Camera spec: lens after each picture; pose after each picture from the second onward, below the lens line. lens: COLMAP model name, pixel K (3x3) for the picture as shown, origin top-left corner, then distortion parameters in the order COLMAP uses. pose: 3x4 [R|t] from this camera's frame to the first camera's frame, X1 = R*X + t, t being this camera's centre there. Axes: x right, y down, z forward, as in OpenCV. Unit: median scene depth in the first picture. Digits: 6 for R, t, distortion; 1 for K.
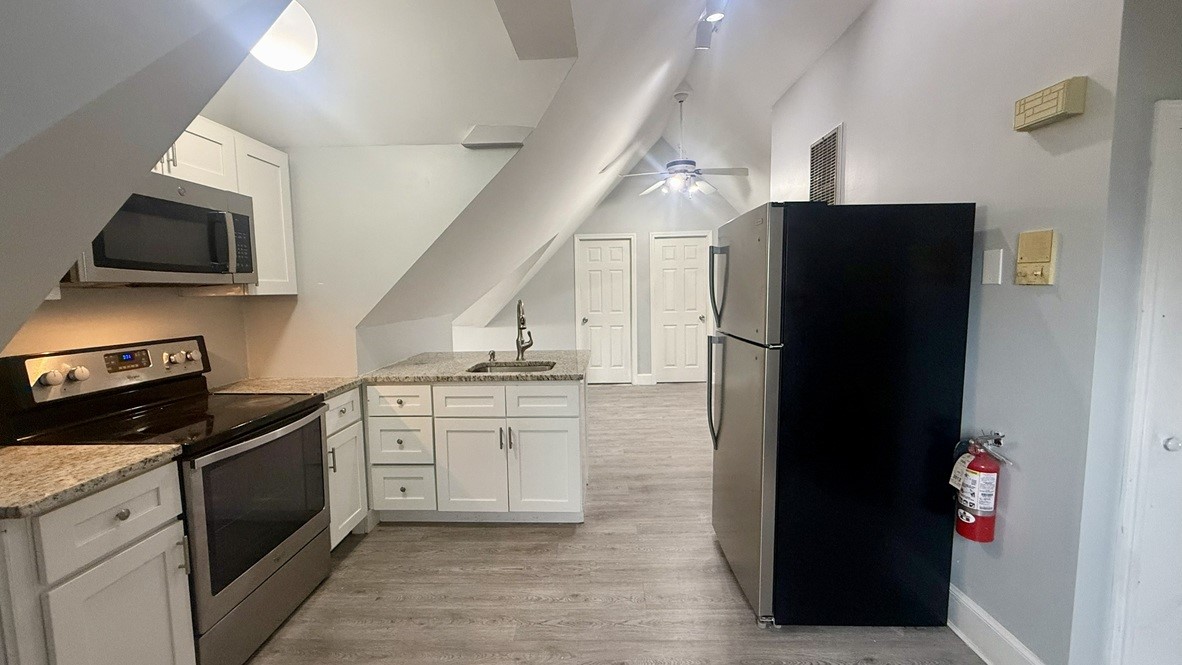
lens RADIAL K [[467.1, 0, 591.0], [0, 467.1, 332.5], [0, 0, 1]] dist [-0.000001, -0.000038]
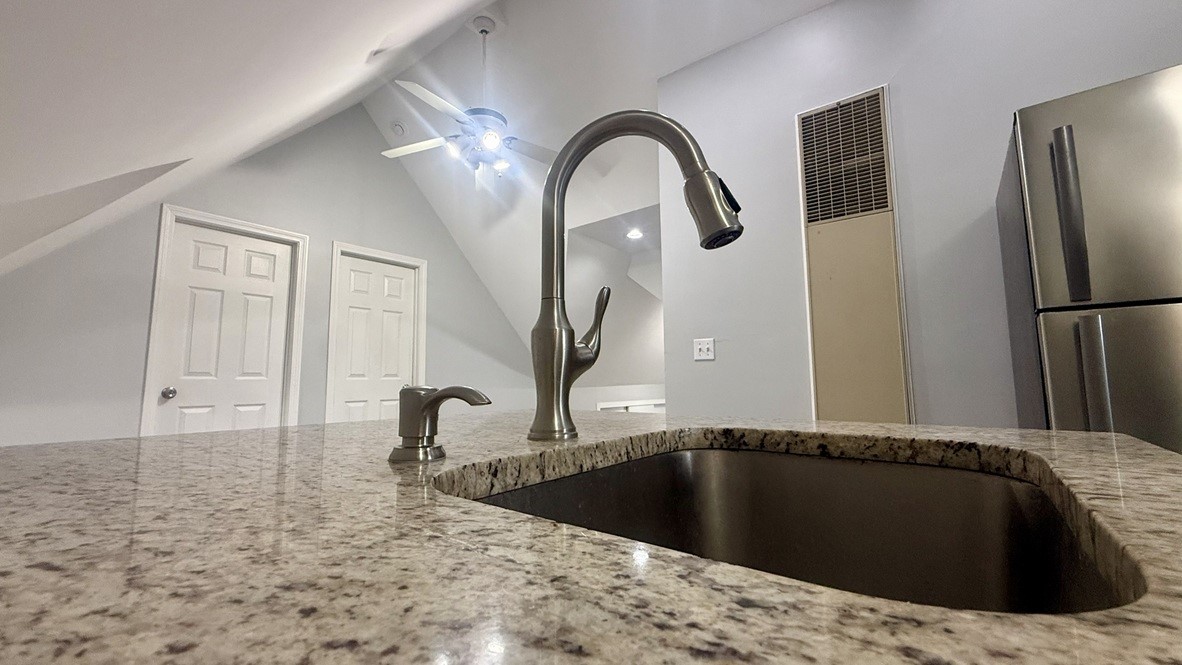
lens RADIAL K [[467.1, 0, 591.0], [0, 467.1, 332.5], [0, 0, 1]] dist [-0.000001, -0.000038]
pose [[0.595932, 0.095602, 0.797324, -0.137815], [0.071779, 0.982572, -0.171462, 0.022845], [-0.799821, 0.159411, 0.578684, 0.414840]]
